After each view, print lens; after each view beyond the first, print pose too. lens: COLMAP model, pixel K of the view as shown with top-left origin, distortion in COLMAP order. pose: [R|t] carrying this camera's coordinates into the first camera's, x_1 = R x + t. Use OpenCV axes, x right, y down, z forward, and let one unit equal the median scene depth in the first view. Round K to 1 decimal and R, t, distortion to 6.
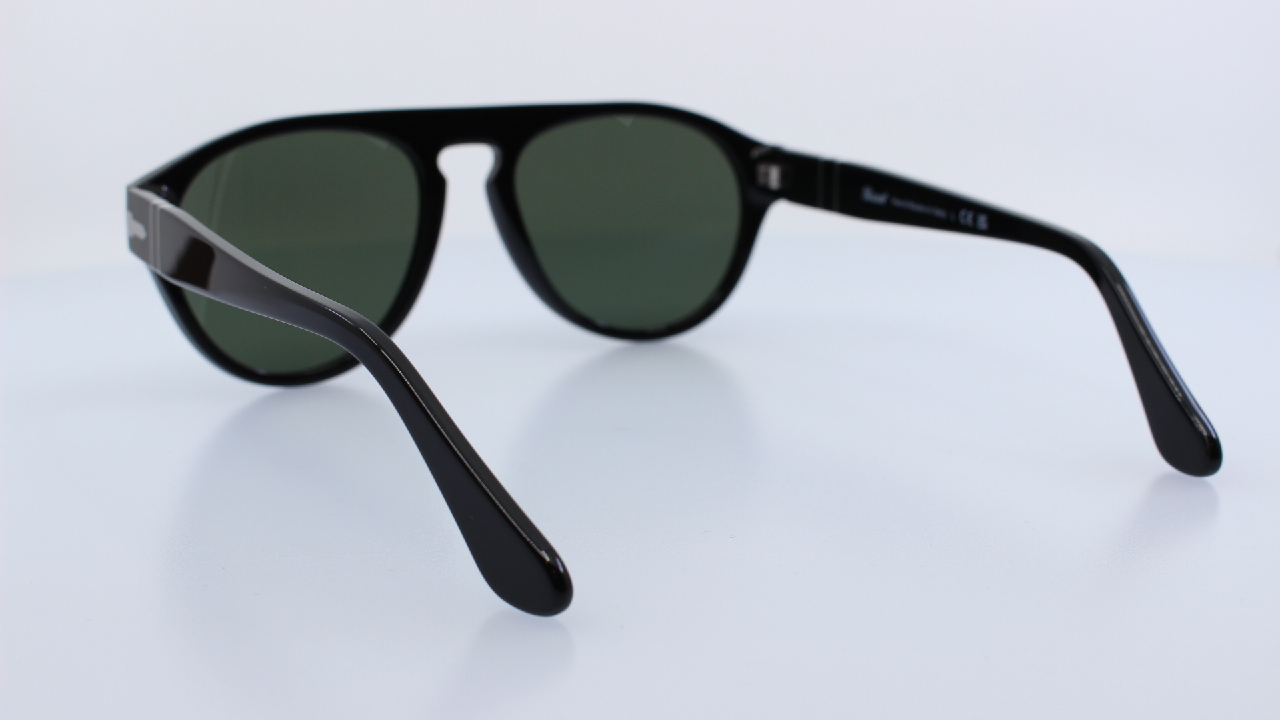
lens RADIAL K [[1659.7, 0, 636.5], [0, 1659.7, 367.9], [0, 0, 1]] dist [-0.237171, 0.000000]
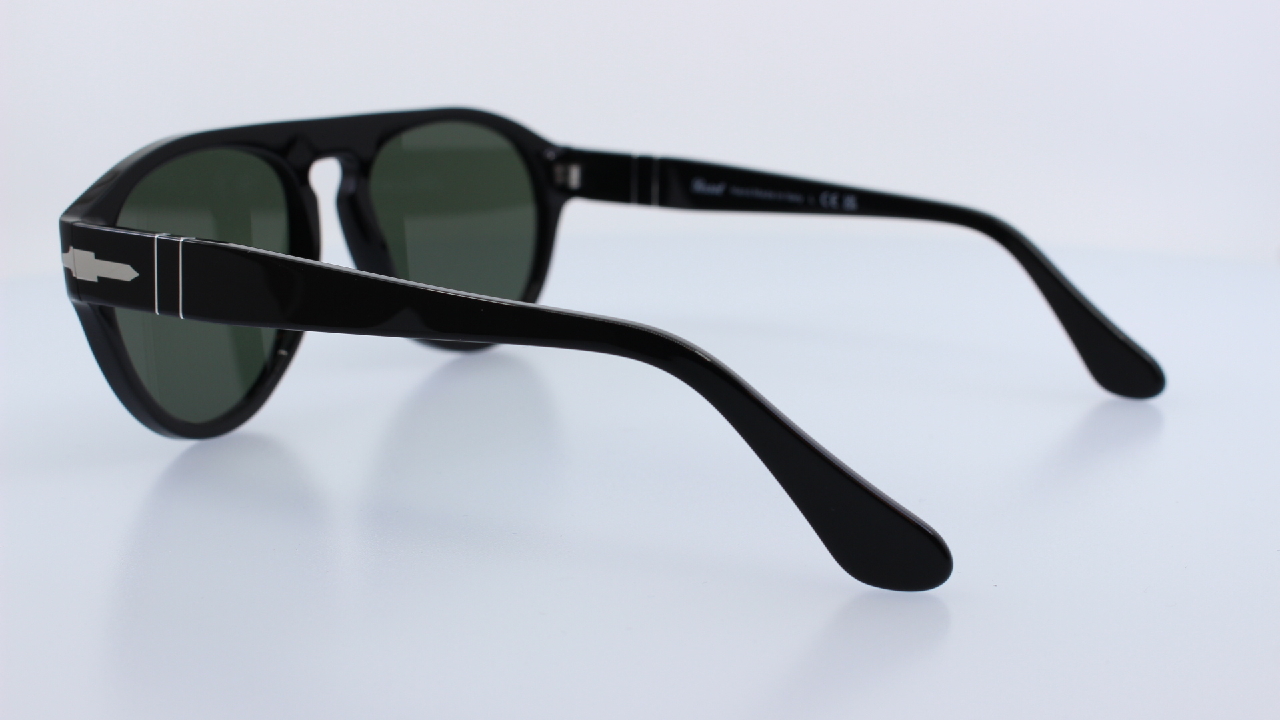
lens RADIAL K [[1659.7, 0, 651.0], [0, 1659.7, 368.7], [0, 0, 1]] dist [-0.237171, 0.000000]
pose [[0.865653, -0.109232, 0.488584, -0.412235], [0.112135, 0.993417, 0.023420, -0.018191], [-0.487925, 0.034513, 0.872203, 0.102580]]
